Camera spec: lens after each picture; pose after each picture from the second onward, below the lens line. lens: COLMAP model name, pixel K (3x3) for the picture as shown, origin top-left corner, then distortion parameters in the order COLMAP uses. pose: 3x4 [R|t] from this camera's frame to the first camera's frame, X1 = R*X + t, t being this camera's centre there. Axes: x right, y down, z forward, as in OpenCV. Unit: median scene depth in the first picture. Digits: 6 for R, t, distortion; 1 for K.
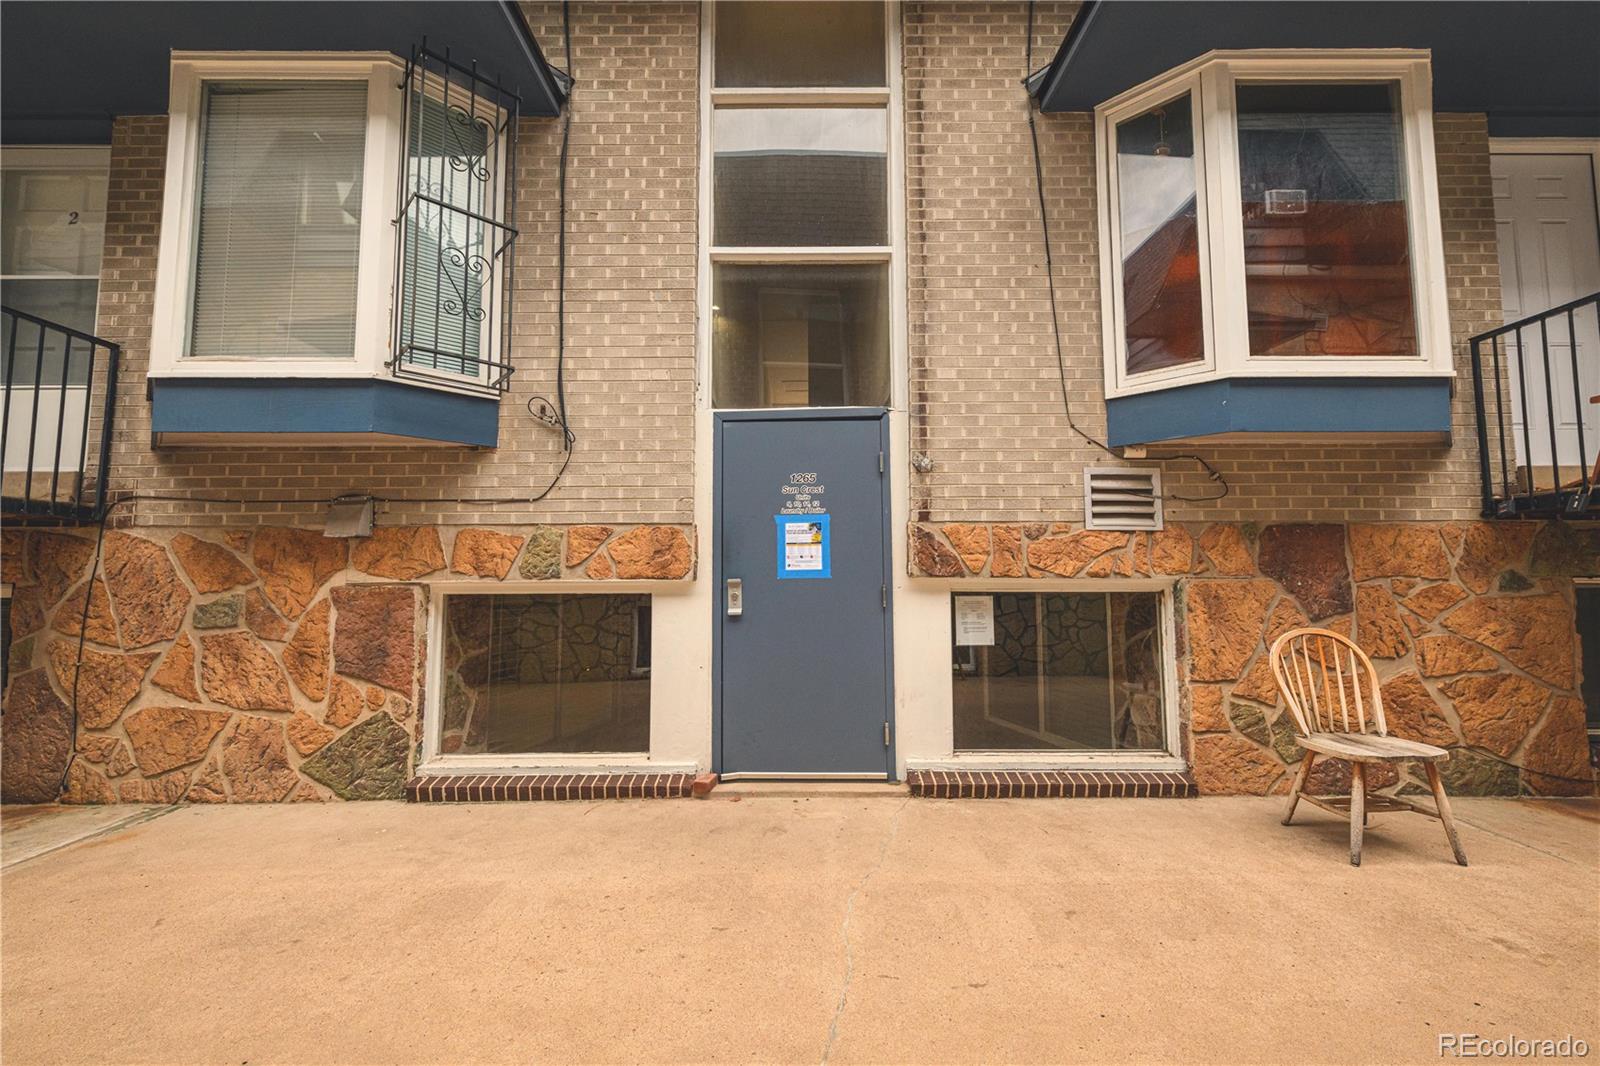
lens RADIAL K [[629.0, 0, 803.8], [0, 629.0, 536.0], [0, 0, 1]] dist [0.000747, -0.000266]
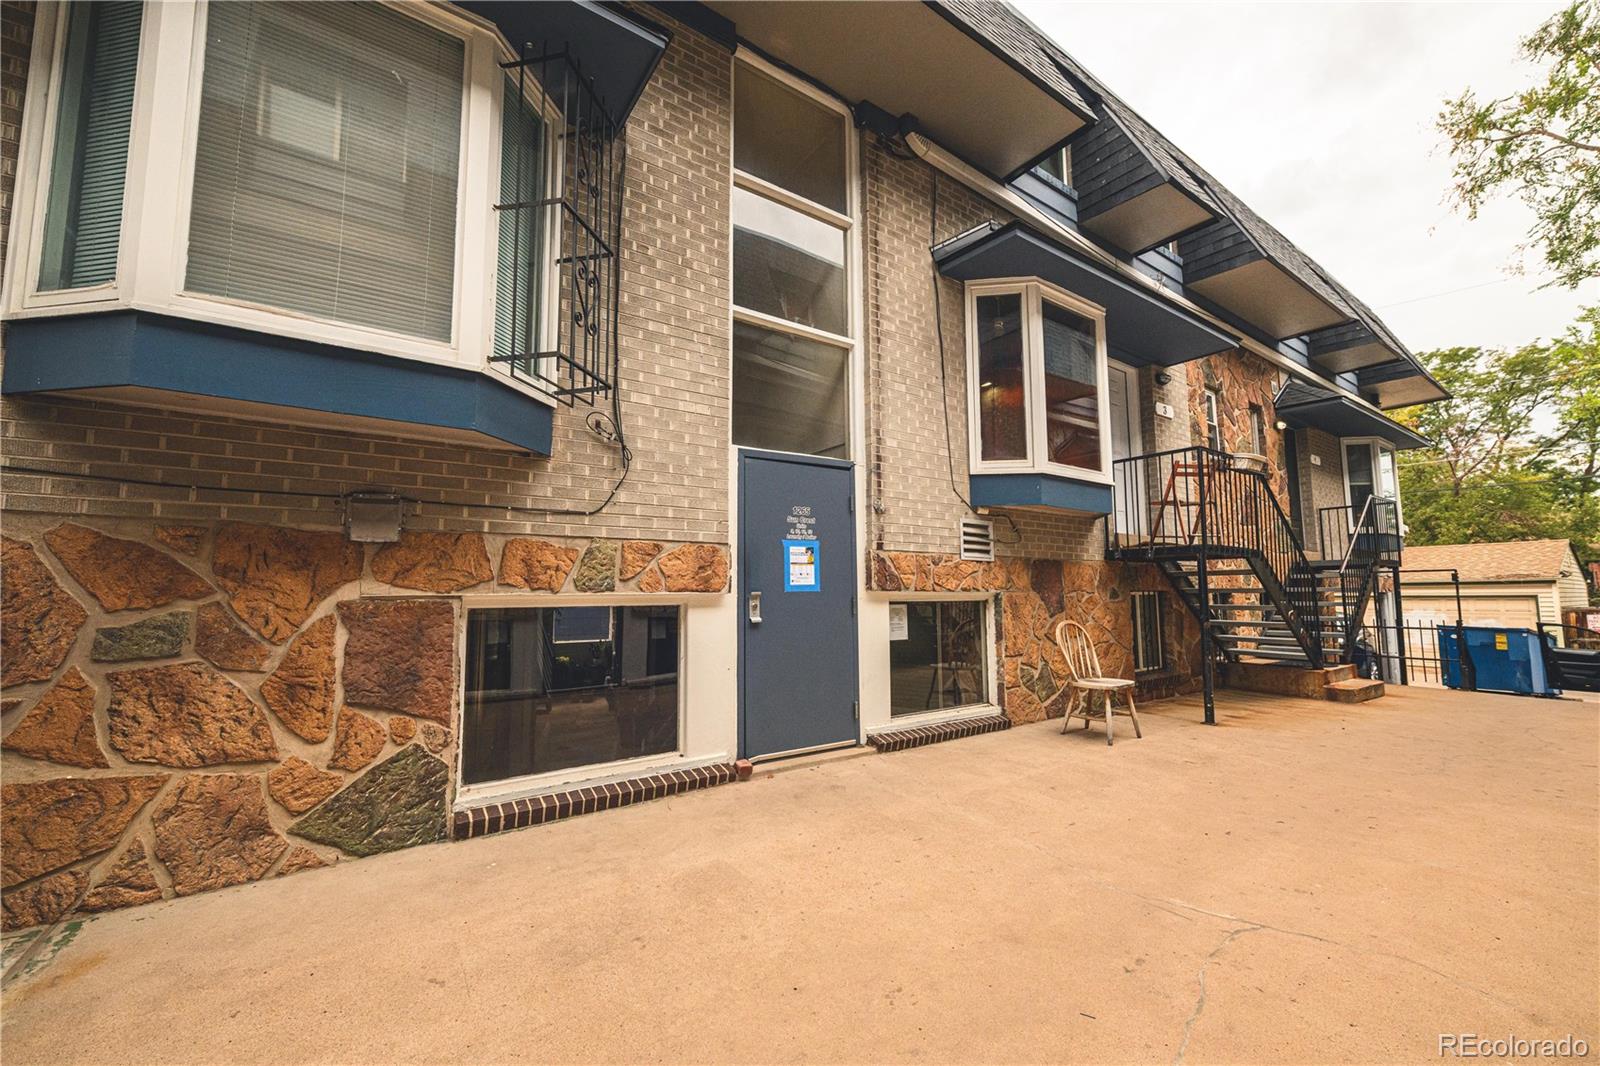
lens RADIAL K [[607.3, 0, 798.8], [0, 607.3, 539.8], [0, 0, 1]] dist [0.000258, -0.000078]
pose [[0.831173, 0.048634, 0.553883, -0.684558], [-0.038522, 0.998810, -0.029893, 0.001357], [-0.554678, 0.003510, 0.832058, 0.006096]]
